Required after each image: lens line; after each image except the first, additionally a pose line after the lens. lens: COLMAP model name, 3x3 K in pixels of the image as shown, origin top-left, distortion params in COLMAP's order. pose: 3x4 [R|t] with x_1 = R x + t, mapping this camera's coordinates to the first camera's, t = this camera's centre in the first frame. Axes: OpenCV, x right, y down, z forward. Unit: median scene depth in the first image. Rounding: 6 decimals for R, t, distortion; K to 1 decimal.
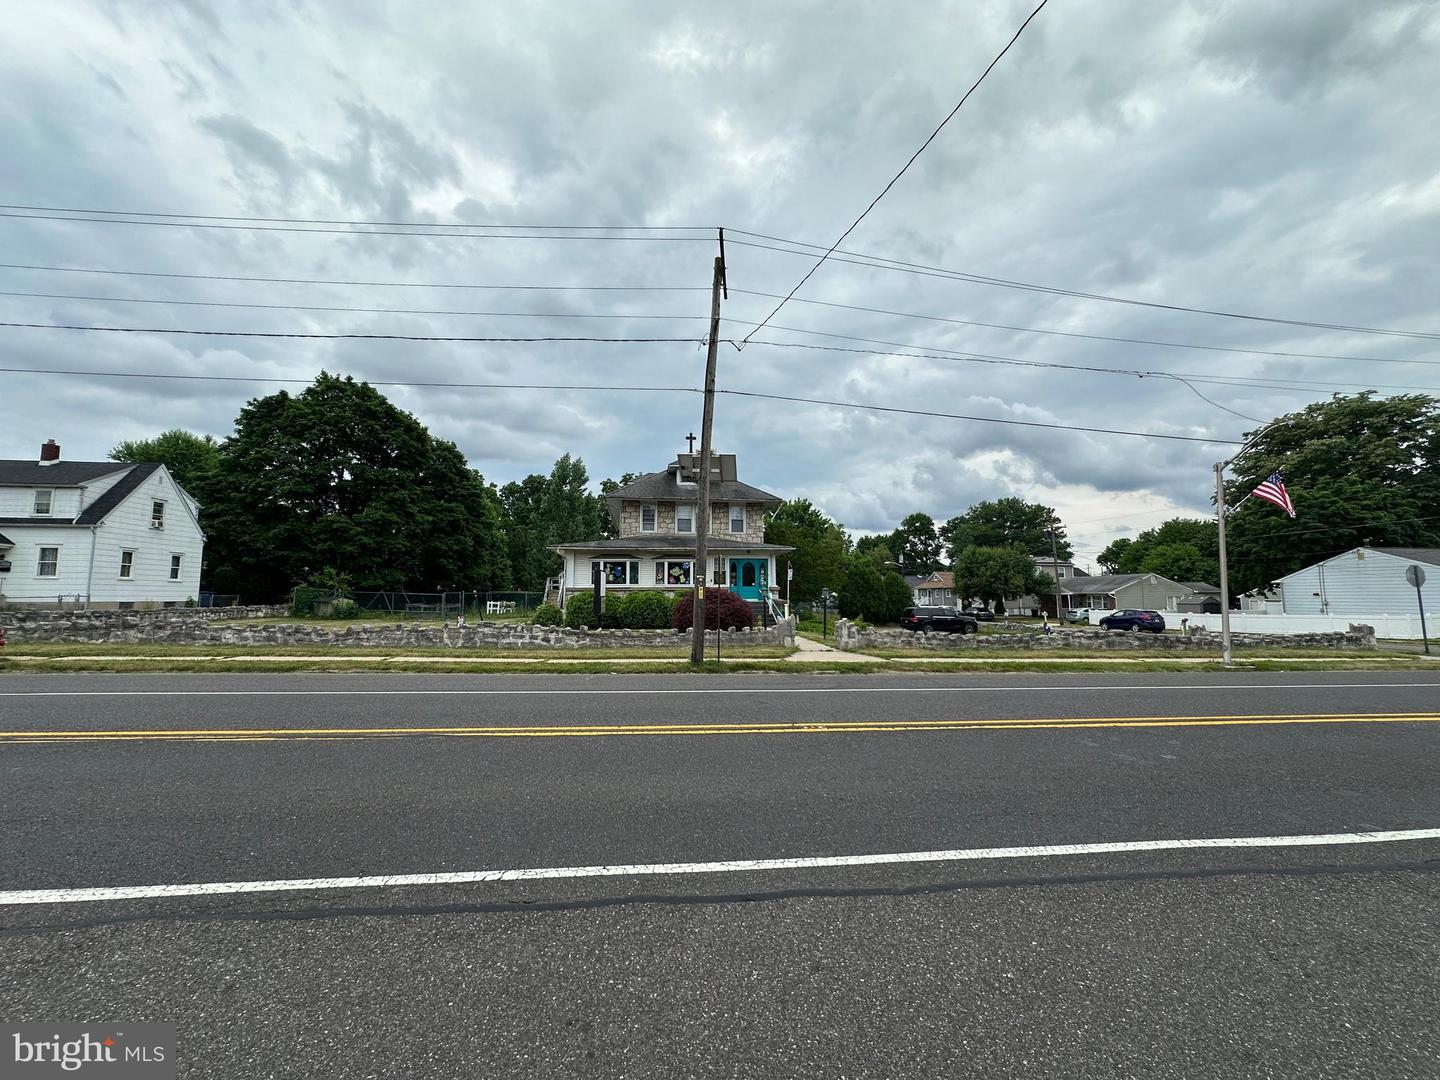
lens RADIAL K [[584.6, 0, 711.6], [0, 584.6, 535.9], [0, 0, 1]] dist [-0.005126, 0.000919]
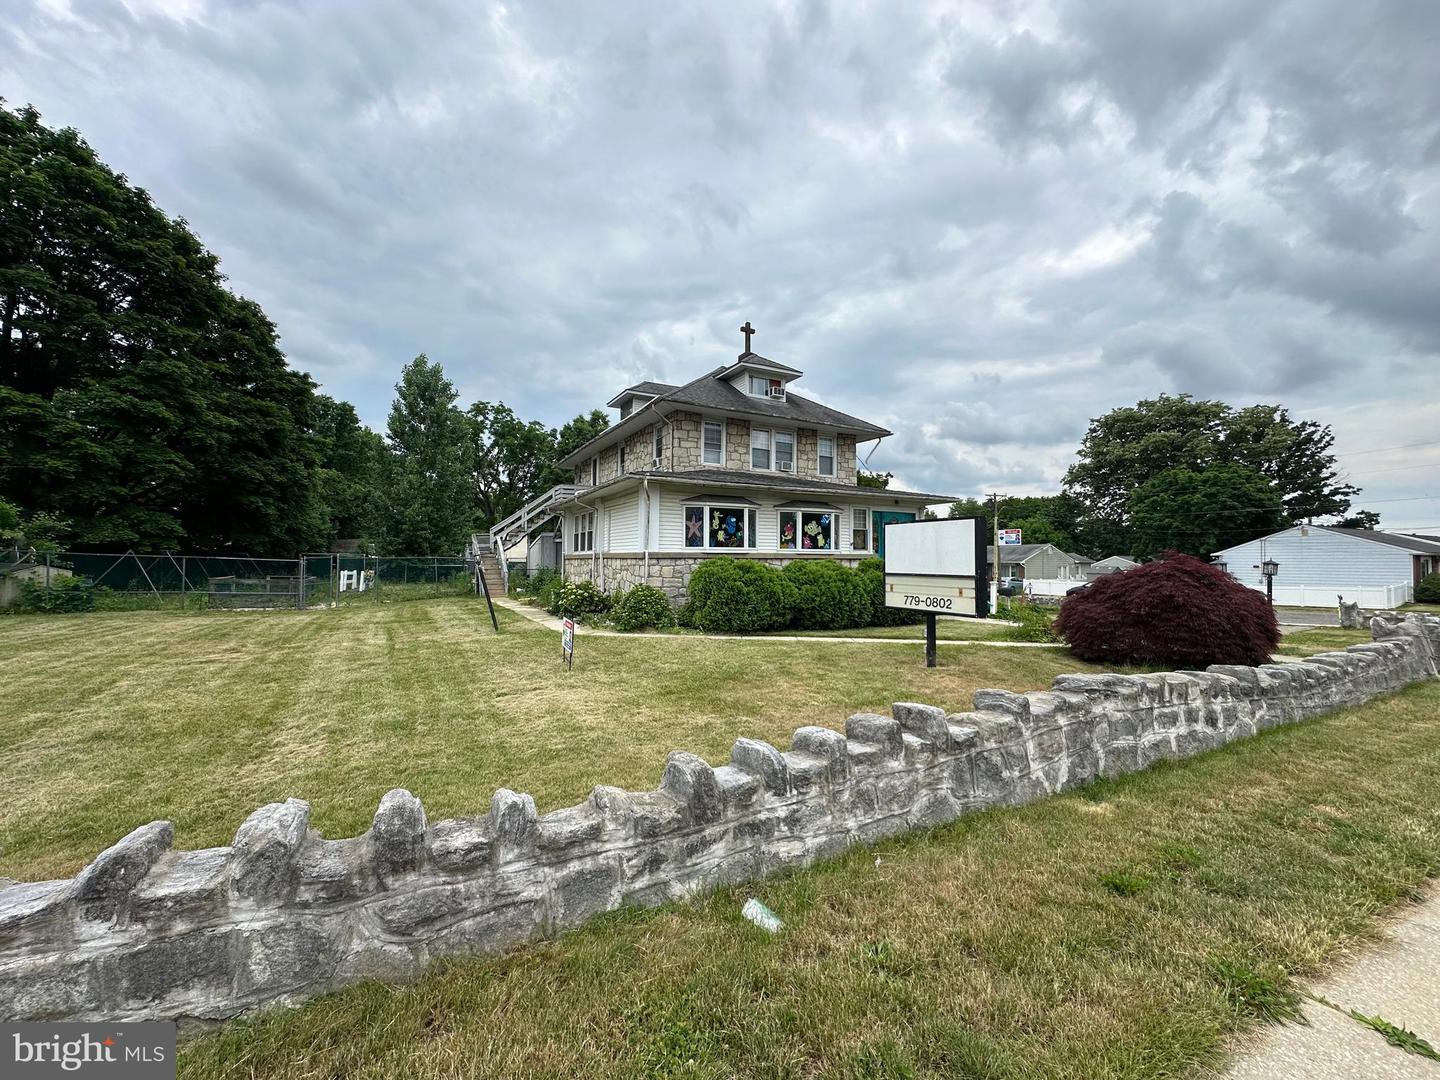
lens RADIAL K [[584.6, 0, 711.6], [0, 584.6, 535.9], [0, 0, 1]] dist [-0.005126, 0.000919]
pose [[0.929843, 0.023031, 0.367235, -0.261733], [-0.045821, 0.997518, 0.053461, 0.027798], [-0.365092, -0.066538, 0.928591, 0.318819]]
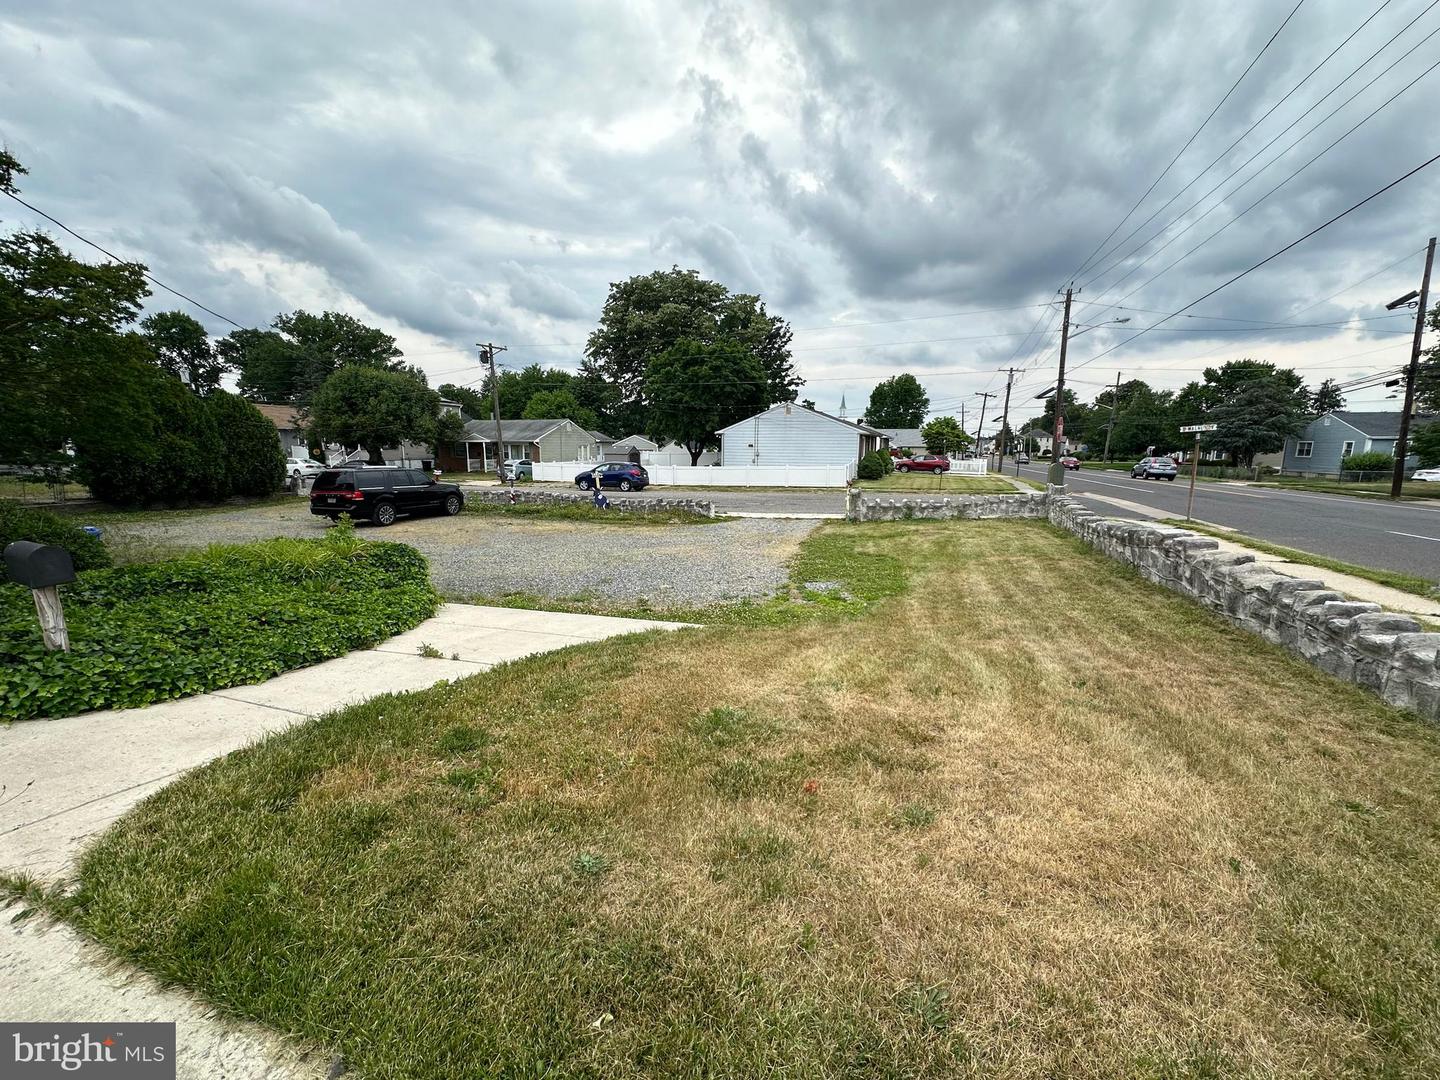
lens RADIAL K [[573.0, 0, 720.0], [0, 573.0, 540.0], [0, 0, 1]] dist [-0.001594, 0.000036]
pose [[0.440824, -0.142304, 0.886241, 0.067204], [-0.101429, 0.973131, 0.206707, 0.050632], [-0.891844, -0.181012, 0.414546, 0.512884]]
